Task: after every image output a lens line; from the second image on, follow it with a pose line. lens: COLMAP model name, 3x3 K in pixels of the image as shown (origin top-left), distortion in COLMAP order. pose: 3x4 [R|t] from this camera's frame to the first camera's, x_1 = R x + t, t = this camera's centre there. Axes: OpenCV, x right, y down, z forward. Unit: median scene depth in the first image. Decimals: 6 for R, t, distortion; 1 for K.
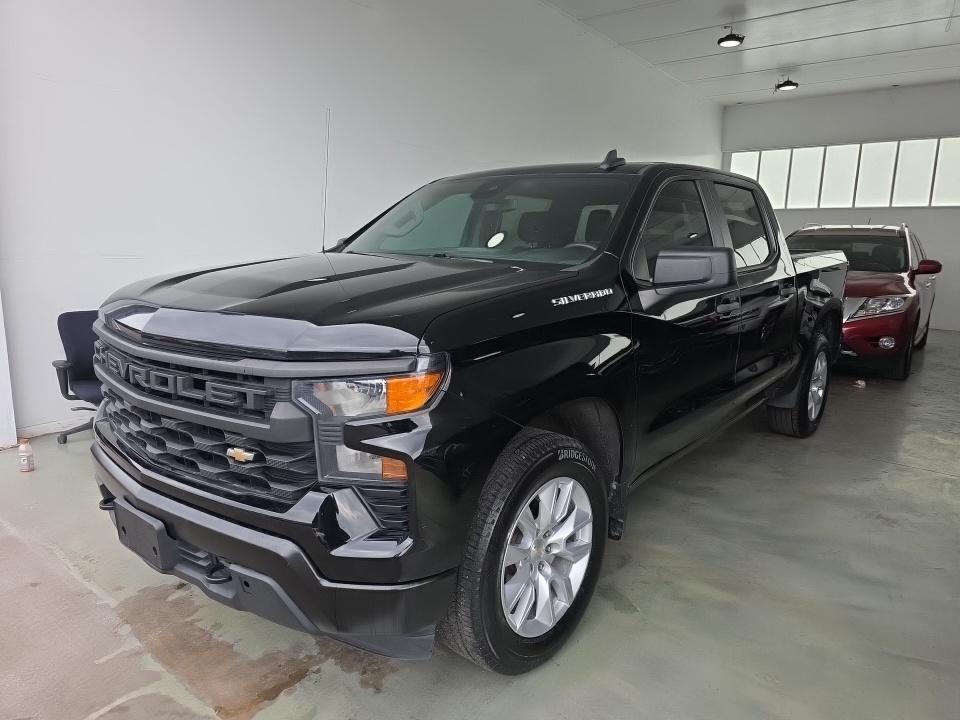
lens RADIAL K [[640.9, 0, 480.0], [0, 640.9, 360.0], [0, 0, 1]] dist [0.001502, -0.000944]
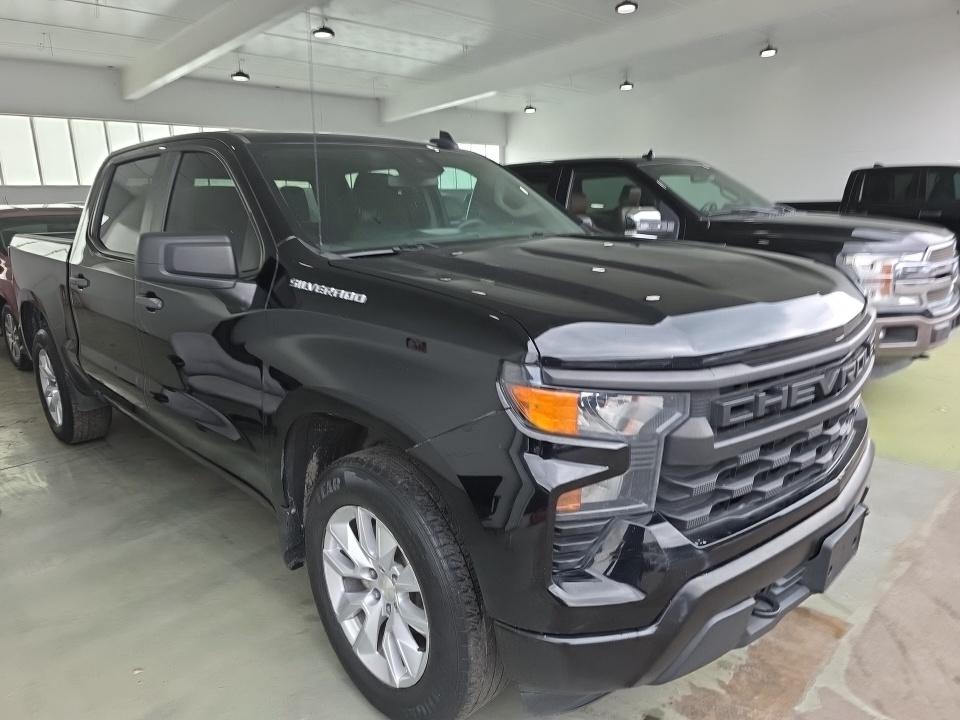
lens RADIAL K [[648.8, 0, 480.0], [0, 648.8, 360.0], [0, 0, 1]] dist [-0.000166, 0.001307]
pose [[0.076669, -0.212103, 0.974235, -0.858650], [0.187416, 0.962760, 0.194856, -0.154436], [-0.979284, 0.167648, 0.113565, 0.823441]]
